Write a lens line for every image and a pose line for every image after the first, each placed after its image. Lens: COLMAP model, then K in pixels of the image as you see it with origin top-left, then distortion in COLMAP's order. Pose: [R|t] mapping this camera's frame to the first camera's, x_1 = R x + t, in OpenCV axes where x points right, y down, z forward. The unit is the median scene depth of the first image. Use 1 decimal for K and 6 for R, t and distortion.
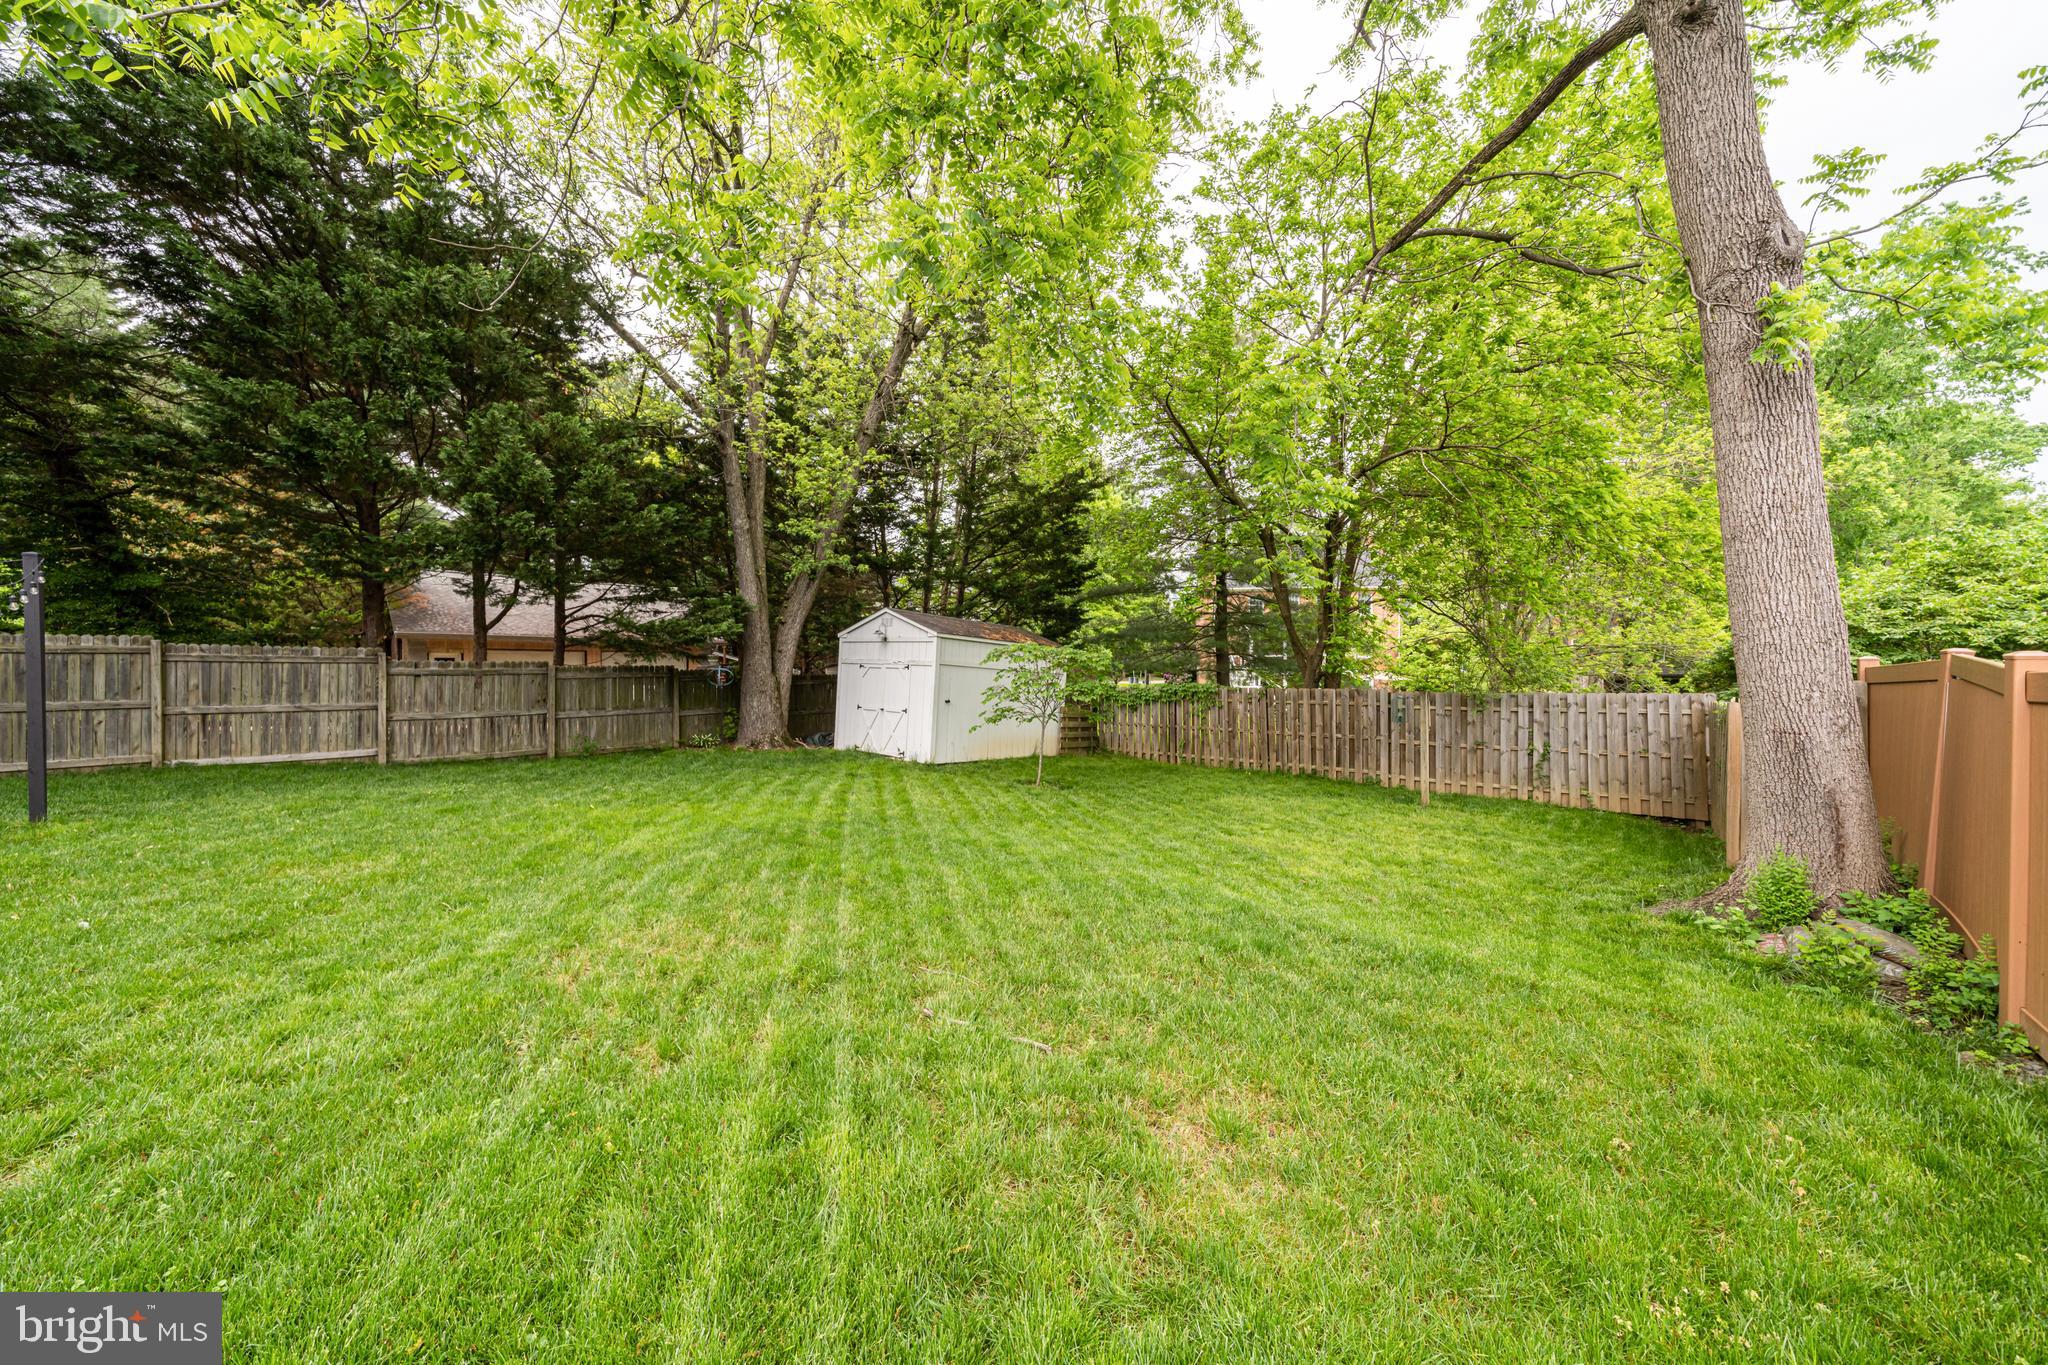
lens RADIAL K [[703.8, 0, 1024.9], [0, 703.8, 676.3], [0, 0, 1]] dist [-0.007183, 0.000233]
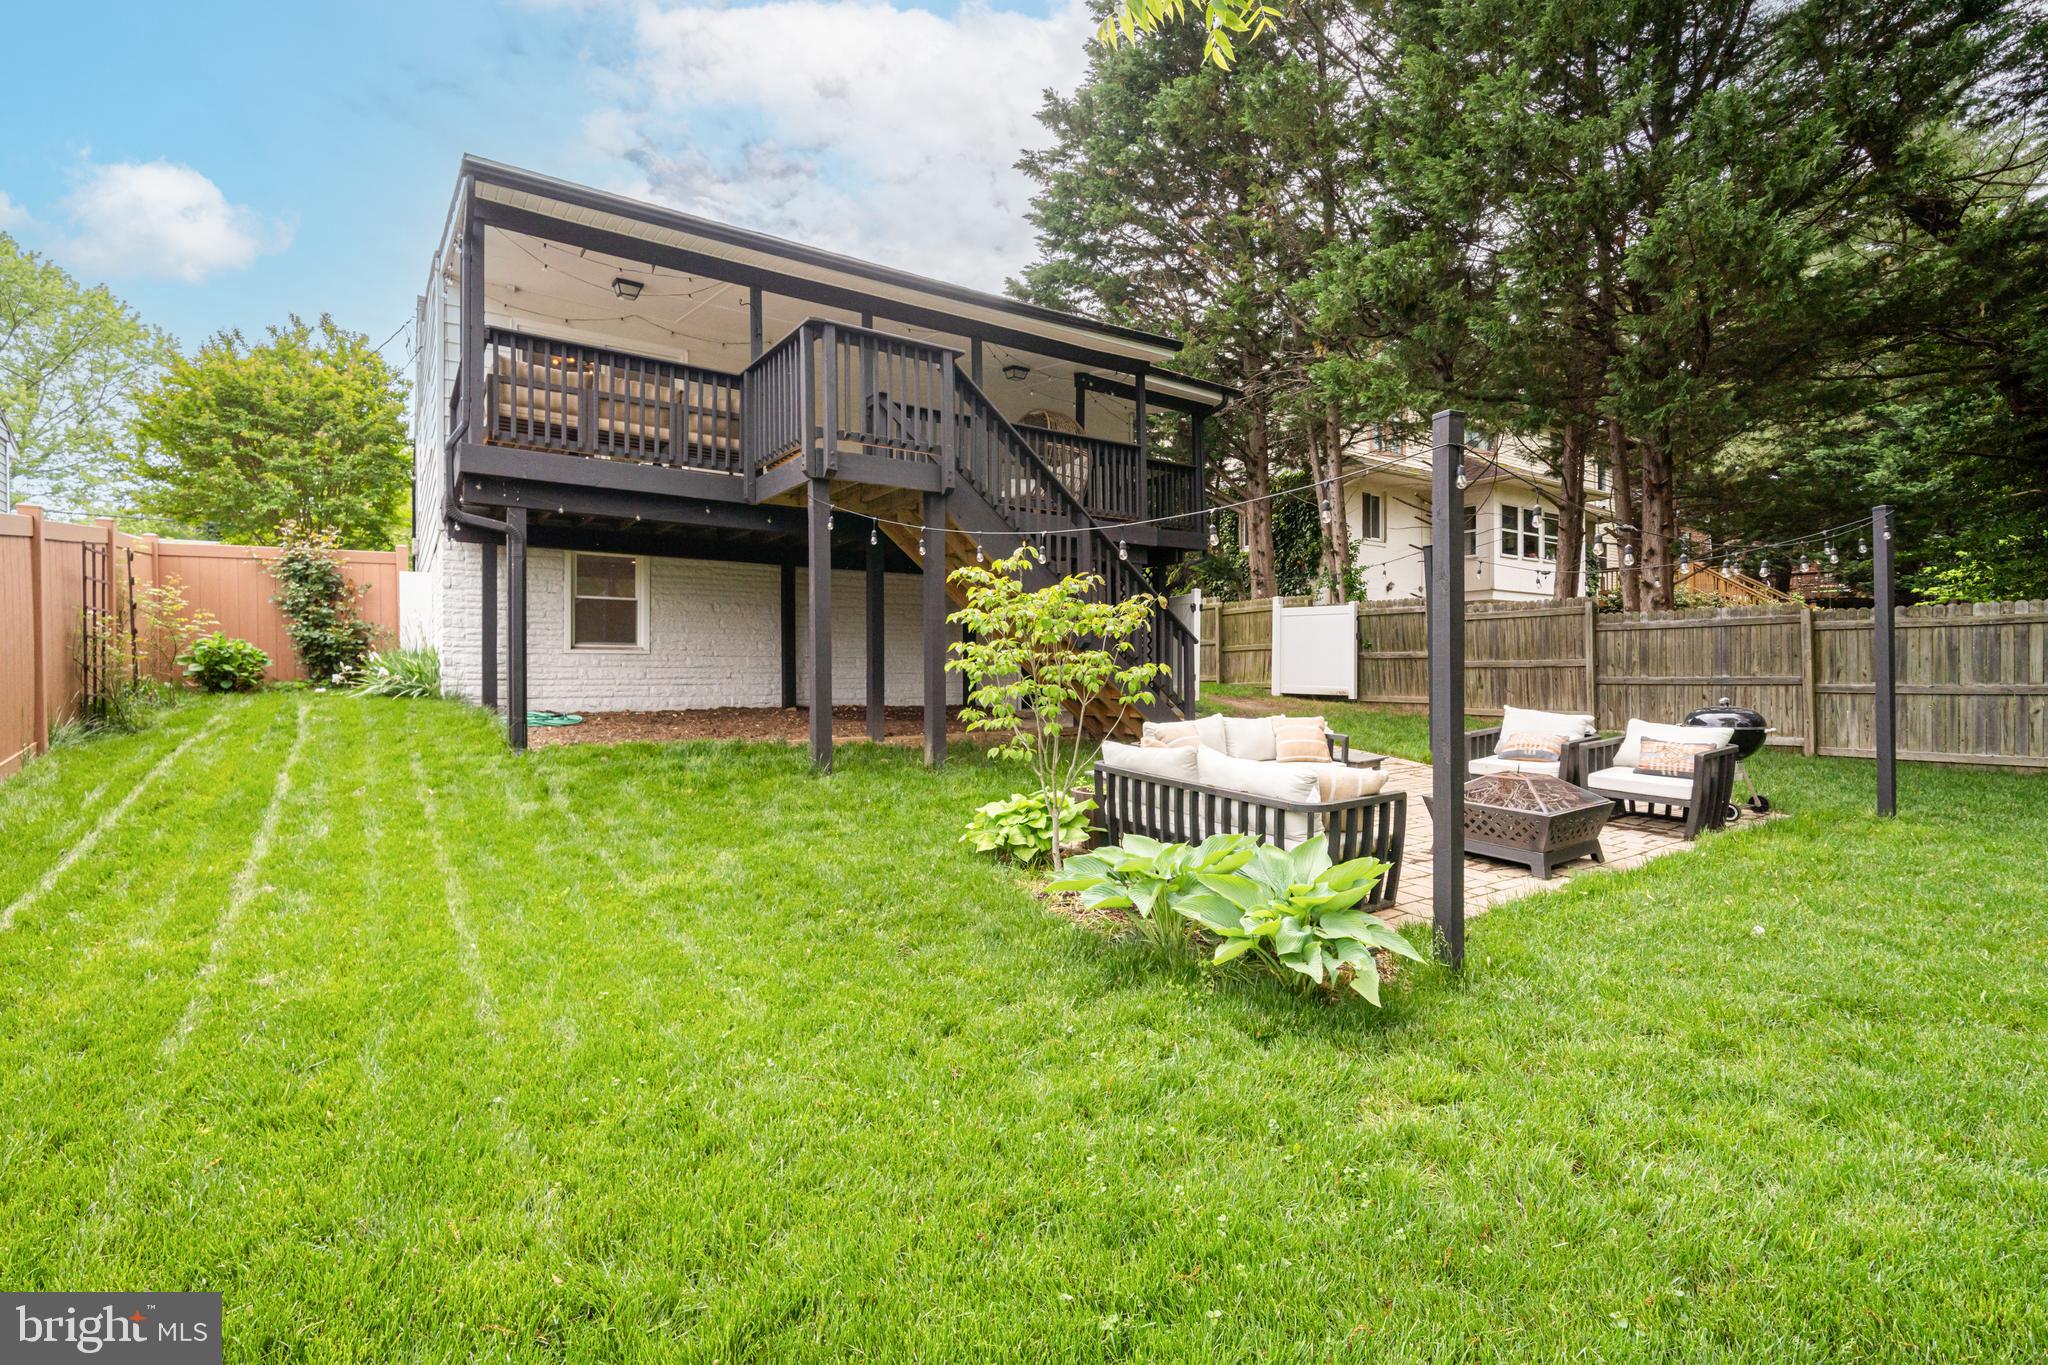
lens RADIAL K [[938.6, 0, 1019.0], [0, 938.6, 671.0], [0, 0, 1]] dist [0.004361, -0.000243]
pose [[-0.280938, 0.004168, -0.959717, 0.005133], [0.001969, 0.999991, 0.003766, 0.014683], [0.959724, -0.000832, -0.280944, 0.204810]]
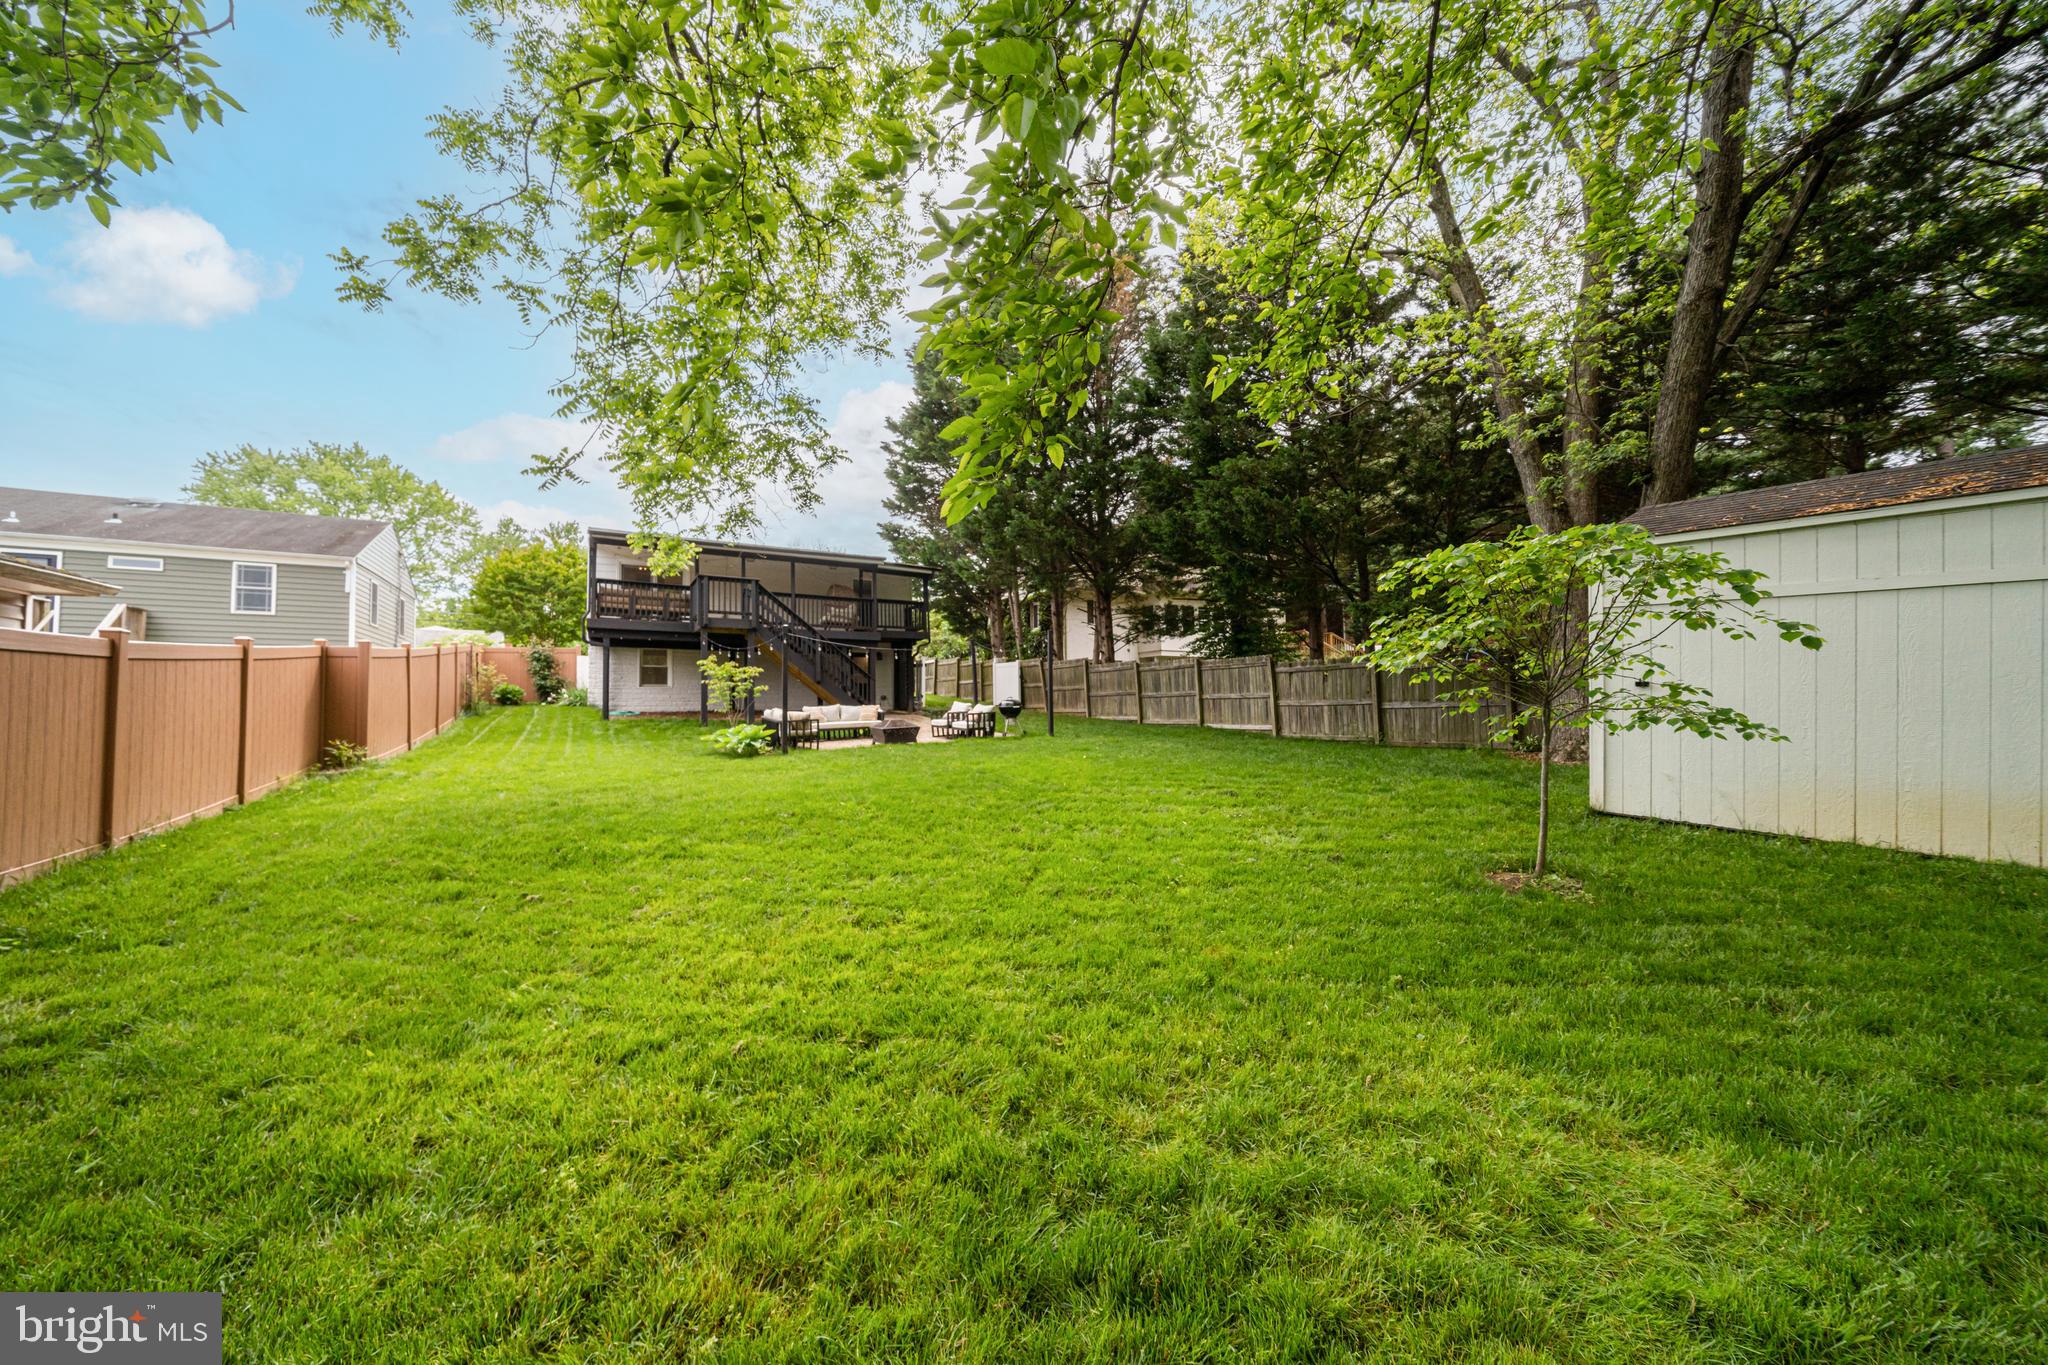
lens RADIAL K [[703.8, 0, 1024.9], [0, 703.8, 676.3], [0, 0, 1]] dist [-0.007183, 0.000233]
pose [[-0.330885, -0.032423, -0.943114, 0.737807], [0.015430, 0.999090, -0.039761, 0.065758], [0.943545, -0.027708, -0.330084, 1.240647]]
